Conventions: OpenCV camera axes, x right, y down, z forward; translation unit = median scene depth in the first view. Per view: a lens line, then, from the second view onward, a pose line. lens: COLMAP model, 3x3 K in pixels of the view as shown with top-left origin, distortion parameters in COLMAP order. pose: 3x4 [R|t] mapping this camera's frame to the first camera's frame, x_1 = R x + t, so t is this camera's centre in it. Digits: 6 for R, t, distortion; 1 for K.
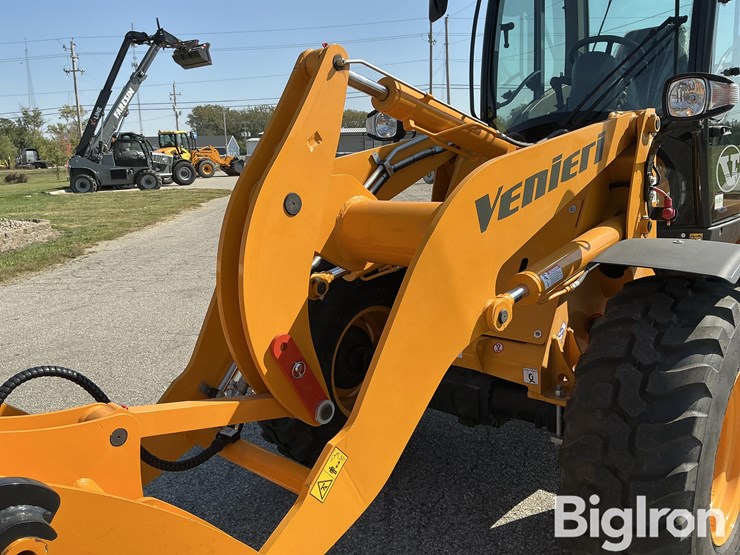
lens RADIAL K [[616.2, 0, 371.7], [0, 616.2, 279.0], [0, 0, 1]] dist [0.153773, -0.327906]
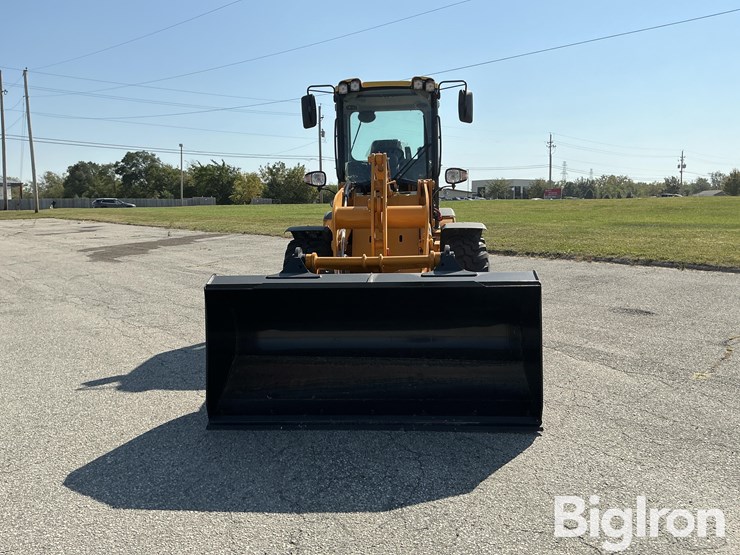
lens RADIAL K [[618.9, 0, 370.0], [0, 618.9, 277.5], [0, 0, 1]] dist [0.122306, -0.256115]
pose [[0.783622, -0.045460, 0.619572, -0.140848], [0.105106, 0.992643, -0.060102, 0.027308], [-0.612282, 0.112218, 0.782635, -0.085371]]
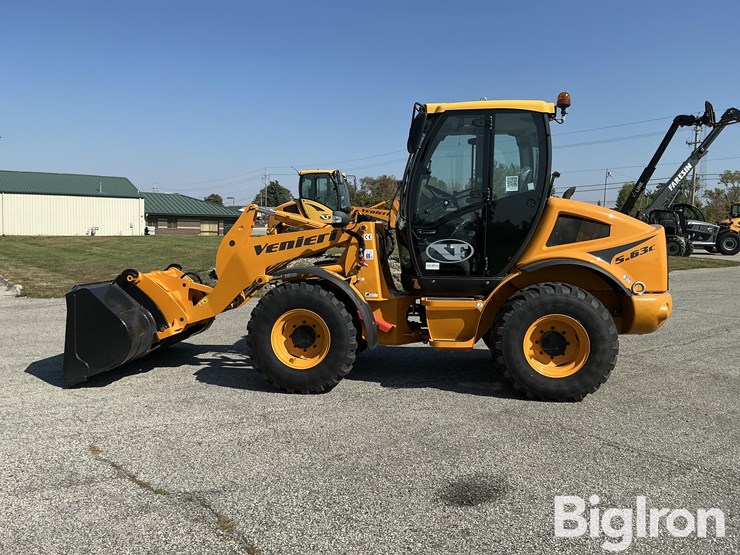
lens RADIAL K [[616.2, 0, 371.7], [0, 616.2, 279.0], [0, 0, 1]] dist [0.153773, -0.327906]
pose [[0.560772, 0.119158, -0.819351, 0.251750], [-0.198686, 0.980041, 0.006544, -0.006811], [0.803777, 0.159124, 0.573255, -0.036297]]
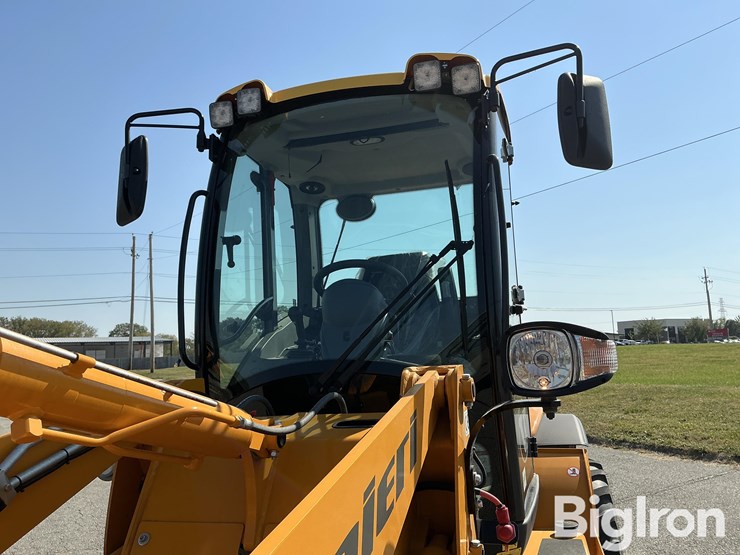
lens RADIAL K [[616.2, 0, 371.7], [0, 616.2, 279.0], [0, 0, 1]] dist [0.153773, -0.327906]
pose [[0.897928, 0.054365, 0.436773, 0.006615], [0.092338, 0.946992, -0.307702, -0.016508], [-0.430348, 0.316625, 0.845310, 0.045068]]
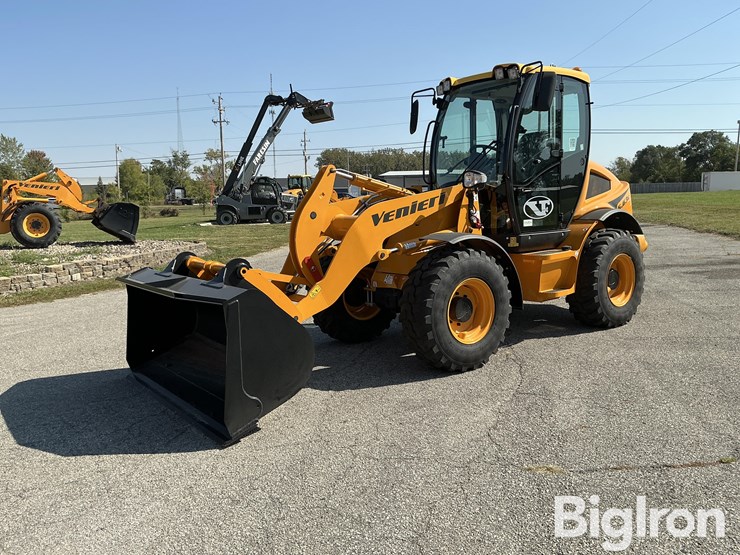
lens RADIAL K [[616.2, 0, 371.7], [0, 616.2, 279.0], [0, 0, 1]] dist [0.153773, -0.327906]
pose [[0.981807, 0.035509, -0.186530, 0.052289], [-0.047092, 0.997203, -0.058037, 0.025478], [0.183948, 0.065765, 0.980734, -0.137816]]
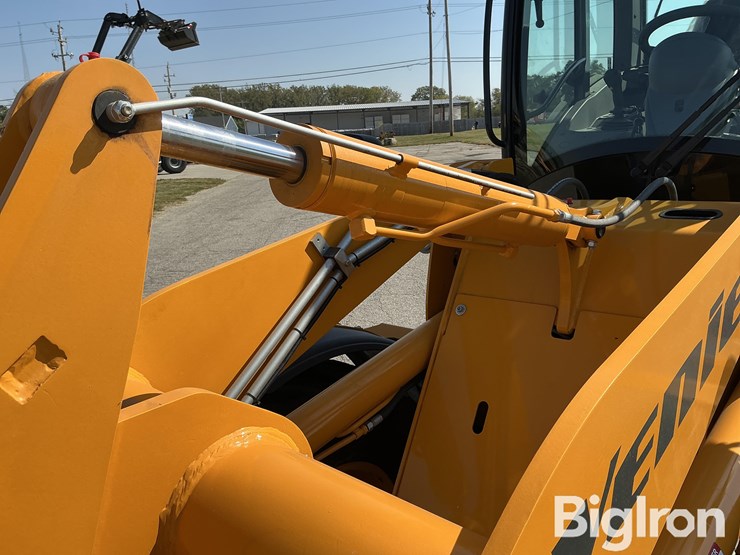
lens RADIAL K [[618.9, 0, 370.0], [0, 618.9, 277.5], [0, 0, 1]] dist [0.122306, -0.256115]
pose [[0.999640, -0.024739, -0.010368, 0.005781], [0.025076, 0.999117, 0.033707, -0.019259], [0.009525, -0.033955, 0.999378, 0.048137]]
